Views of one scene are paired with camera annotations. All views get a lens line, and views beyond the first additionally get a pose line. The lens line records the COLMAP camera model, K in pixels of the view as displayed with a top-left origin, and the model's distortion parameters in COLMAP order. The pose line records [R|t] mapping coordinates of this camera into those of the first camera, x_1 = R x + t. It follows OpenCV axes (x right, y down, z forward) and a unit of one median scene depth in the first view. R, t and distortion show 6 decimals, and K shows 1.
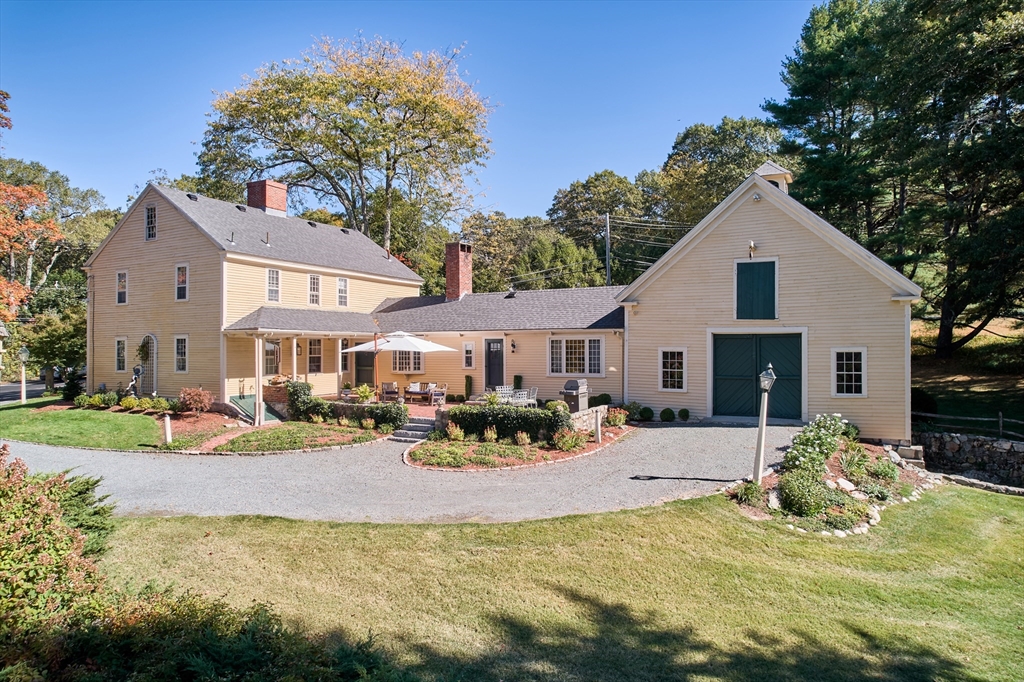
lens RADIAL K [[607.2, 0, 512.0], [0, 607.2, 341.0], [0, 0, 1]] dist [0.007859, 0.001241]
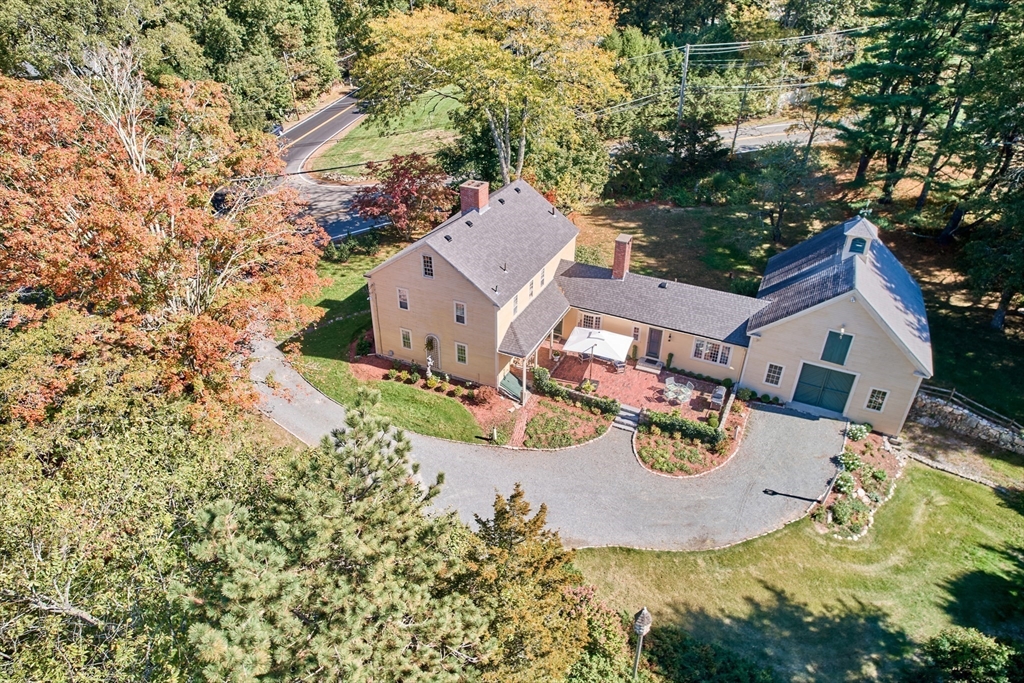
lens RADIAL K [[633.8, 0, 512.0], [0, 633.8, 341.5], [0, 0, 1]] dist [0.001680, 0.000903]
pose [[0.999397, -0.018045, 0.029649, -0.465235], [0.000331, 0.859156, 0.511714, -0.847838], [-0.034707, -0.511396, 0.858644, -0.395188]]
